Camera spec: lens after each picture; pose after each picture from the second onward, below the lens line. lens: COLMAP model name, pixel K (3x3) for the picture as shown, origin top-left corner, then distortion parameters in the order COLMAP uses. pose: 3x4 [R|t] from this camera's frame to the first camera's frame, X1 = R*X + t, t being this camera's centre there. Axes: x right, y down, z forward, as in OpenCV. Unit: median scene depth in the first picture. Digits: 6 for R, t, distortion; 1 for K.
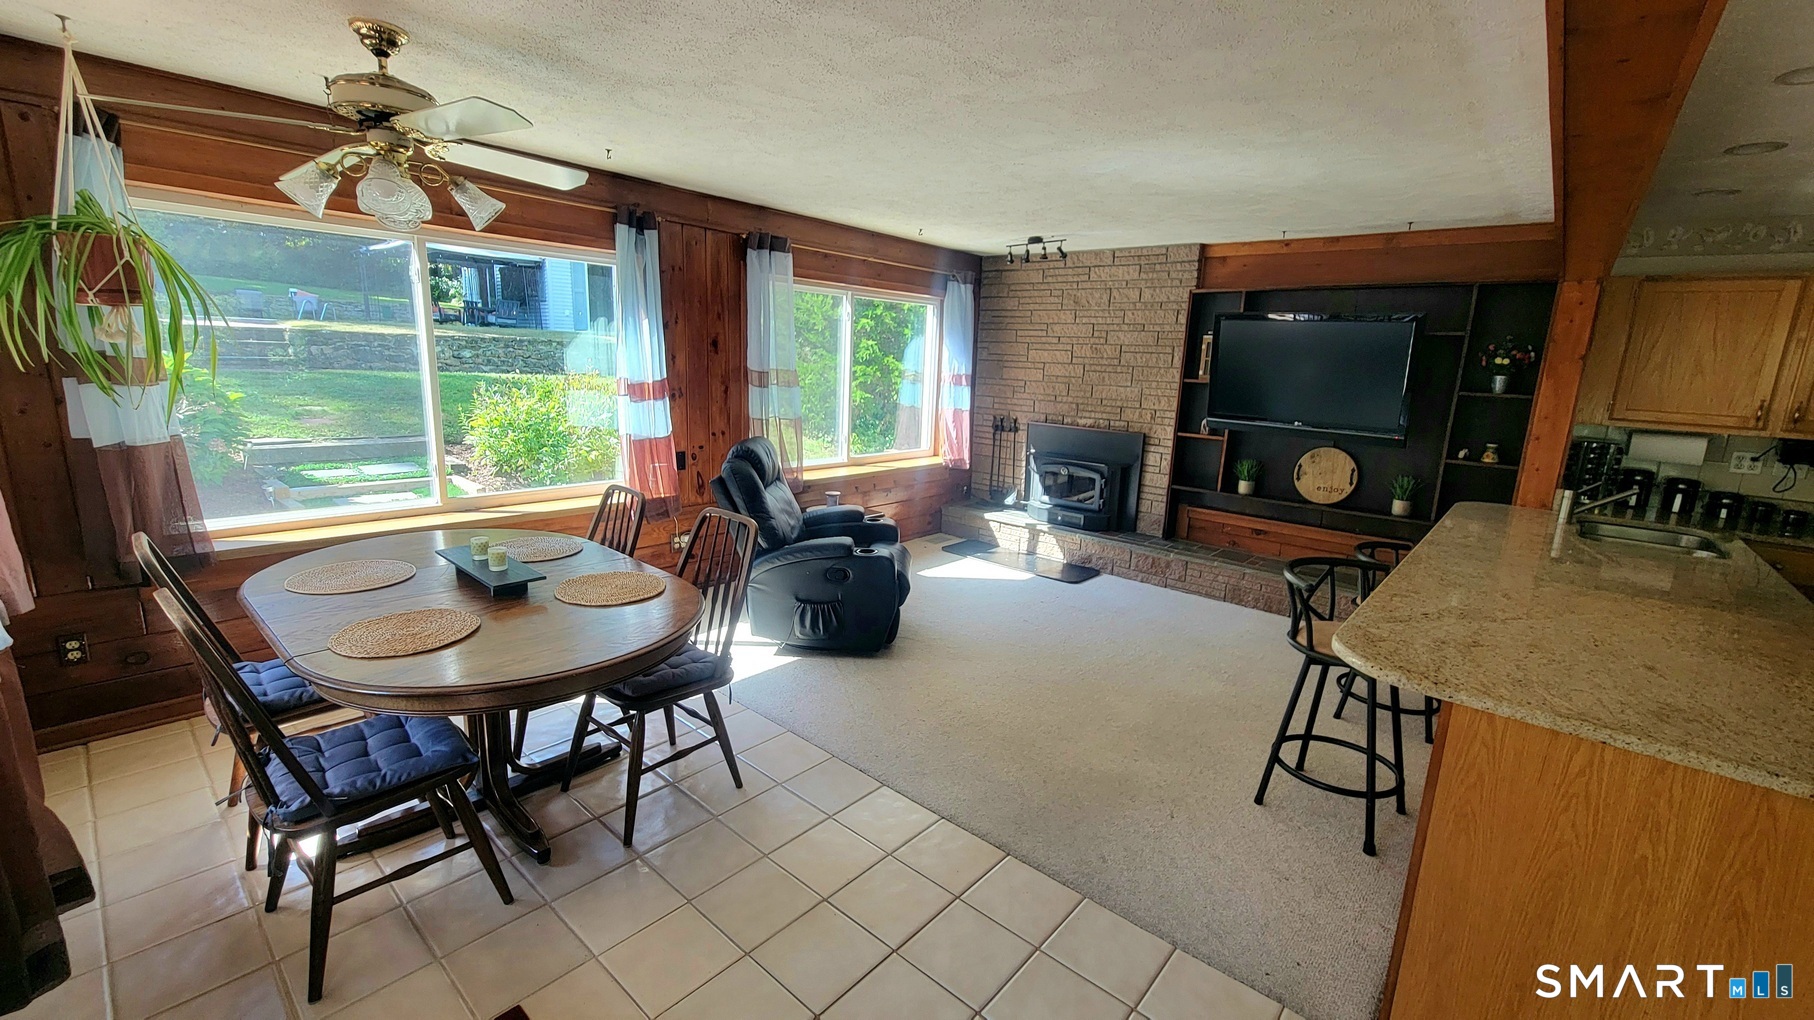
lens RADIAL K [[739.7, 0, 913.9], [0, 739.7, 508.0], [0, 0, 1]] dist [0.003624, -0.000909]
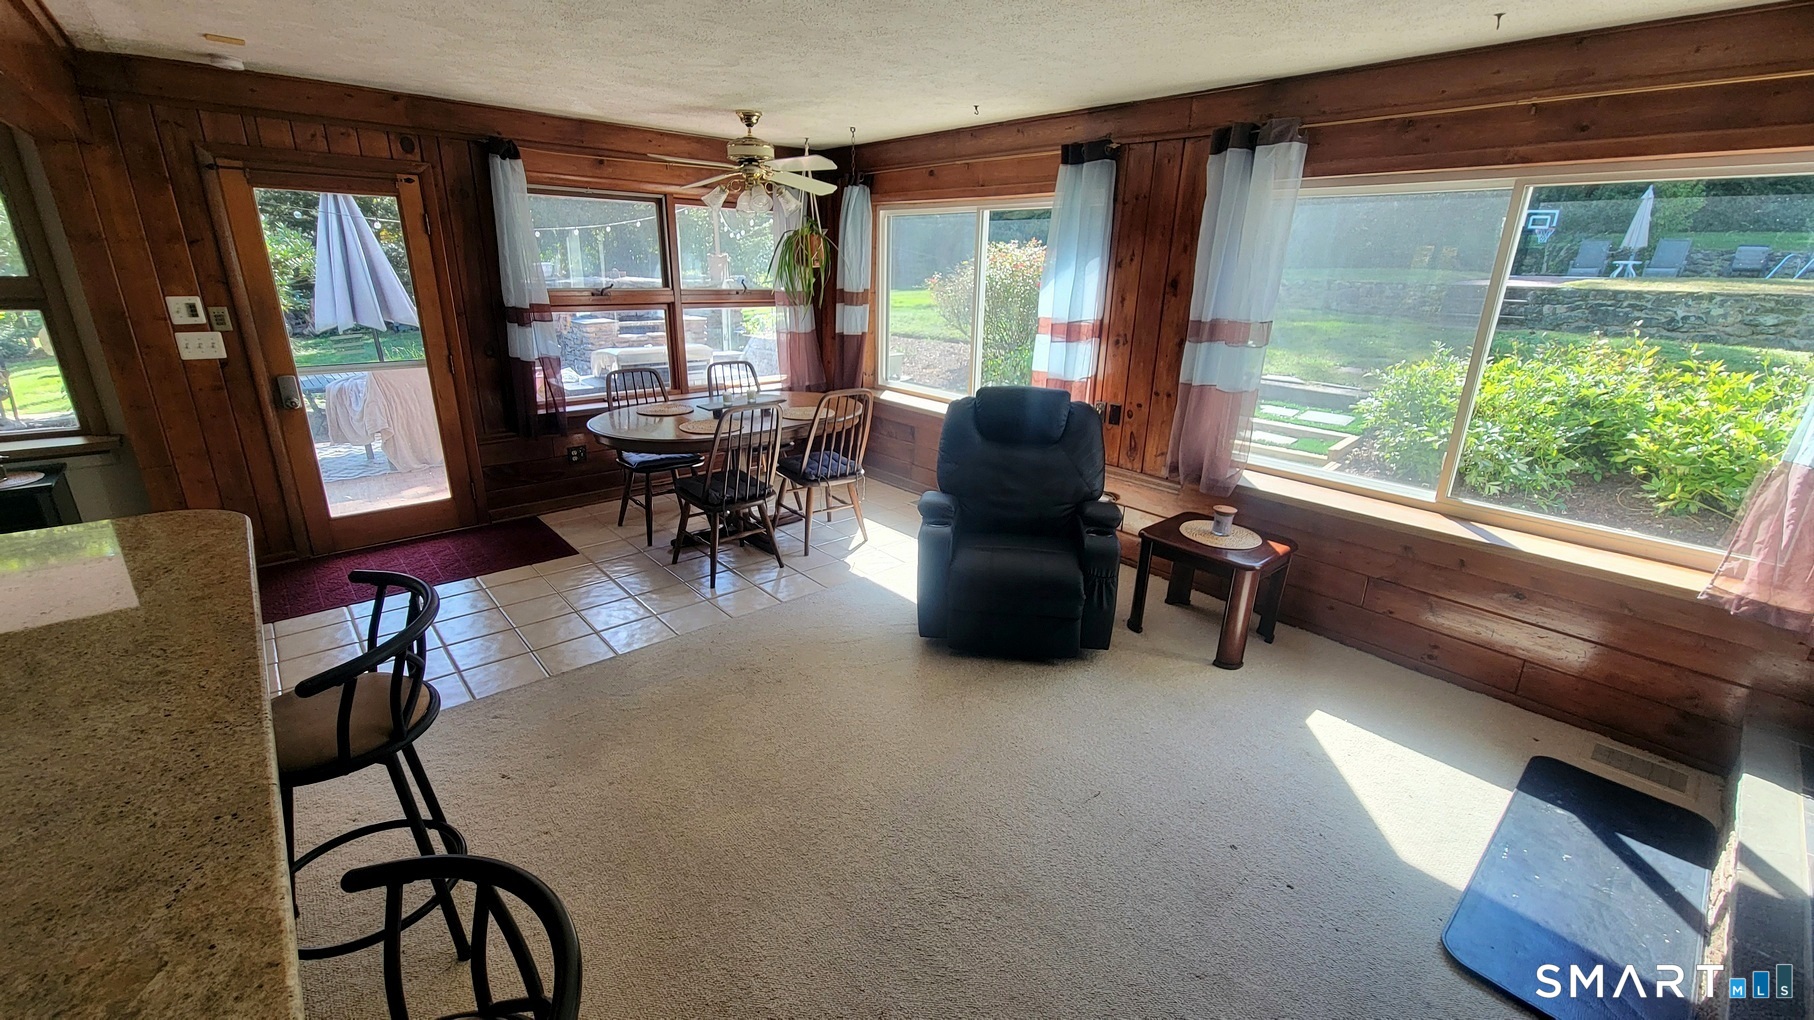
lens RADIAL K [[739.7, 0, 913.9], [0, 739.7, 508.0], [0, 0, 1]] dist [0.003624, -0.000909]
pose [[-0.127561, 0.266561, -0.955339, 0.684278], [-0.230693, 0.928817, 0.289964, -0.180541], [0.964629, 0.257378, -0.056987, 0.924073]]
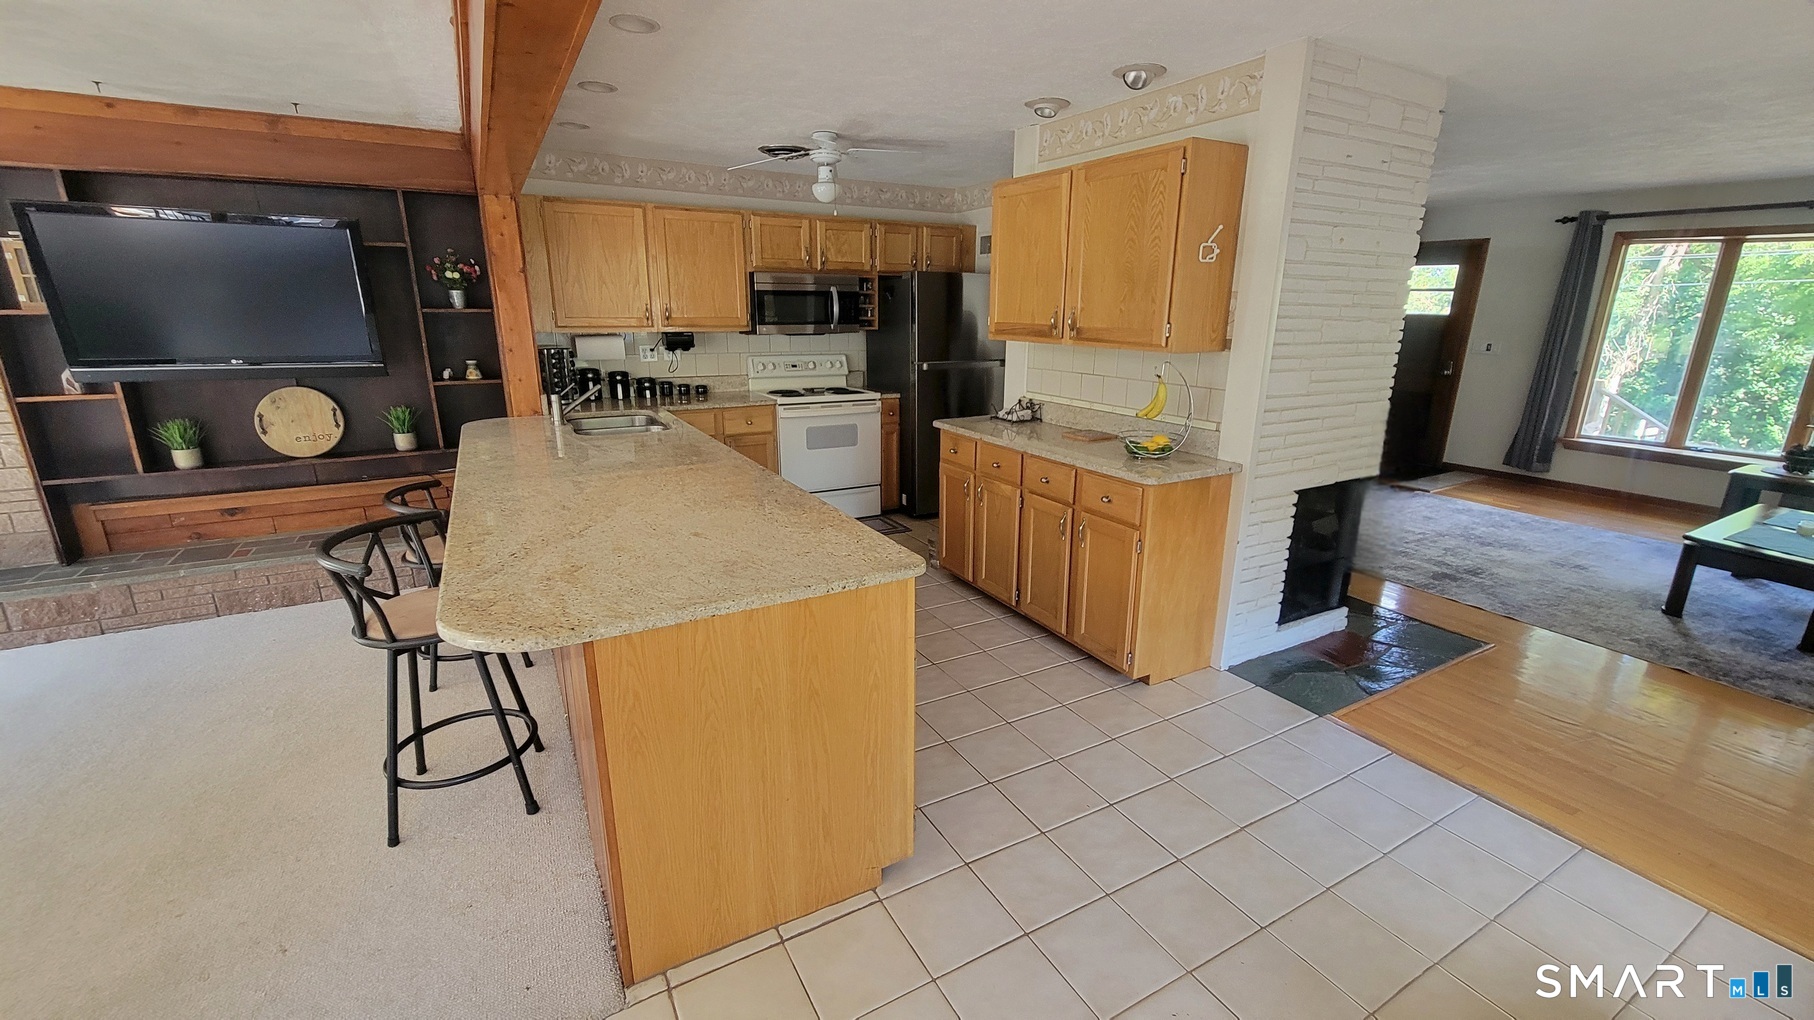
lens RADIAL K [[739.7, 0, 913.9], [0, 739.7, 508.0], [0, 0, 1]] dist [0.003624, -0.000909]
pose [[0.333880, -0.289641, 0.897013, 0.028283], [0.197772, 0.951965, 0.233771, -0.013071], [-0.921635, 0.099353, 0.375125, 0.100462]]
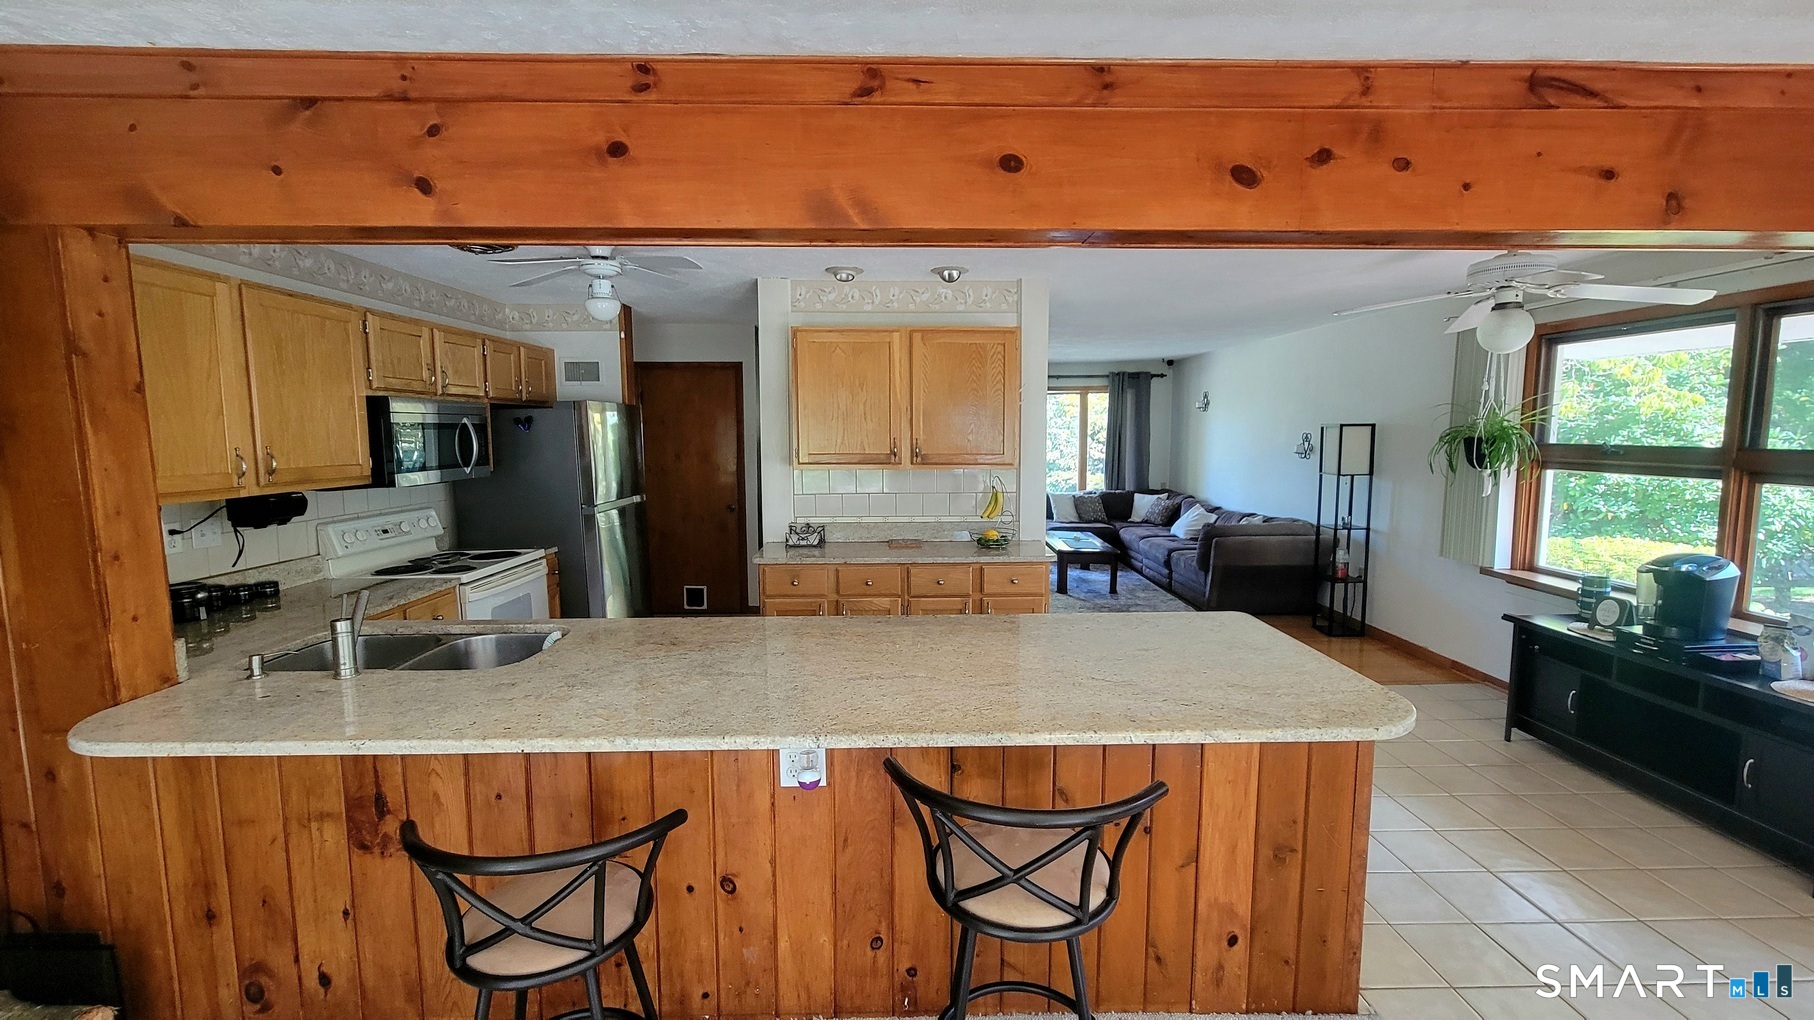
lens RADIAL K [[739.7, 0, 913.9], [0, 739.7, 508.0], [0, 0, 1]] dist [0.003624, -0.000909]
pose [[-0.672594, -0.120181, 0.730188, 0.149688], [0.124939, 0.954117, 0.272122, -0.177737], [-0.729389, 0.274256, -0.626718, 0.860747]]
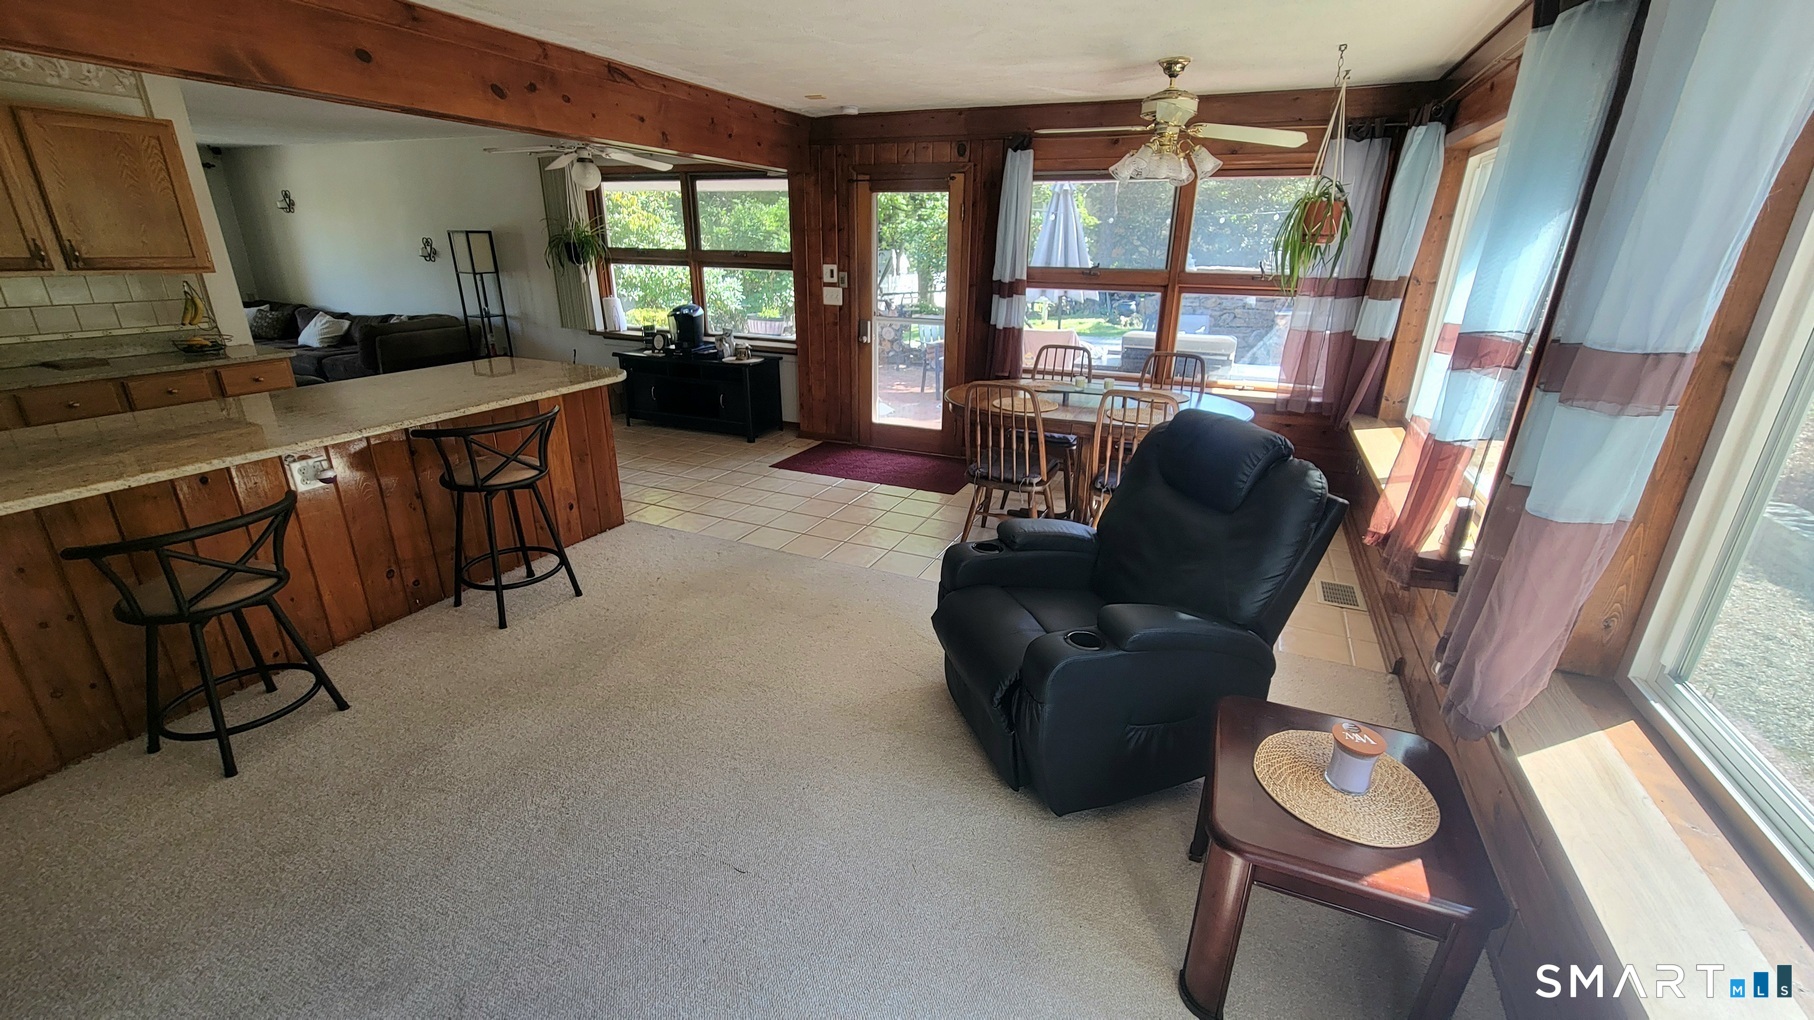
lens RADIAL K [[739.7, 0, 913.9], [0, 739.7, 508.0], [0, 0, 1]] dist [0.003624, -0.000909]
pose [[-0.952563, 0.048028, -0.300527, 0.192356], [-0.115722, 0.856139, 0.503621, -0.287575], [0.281481, 0.514508, -0.809969, 1.387116]]
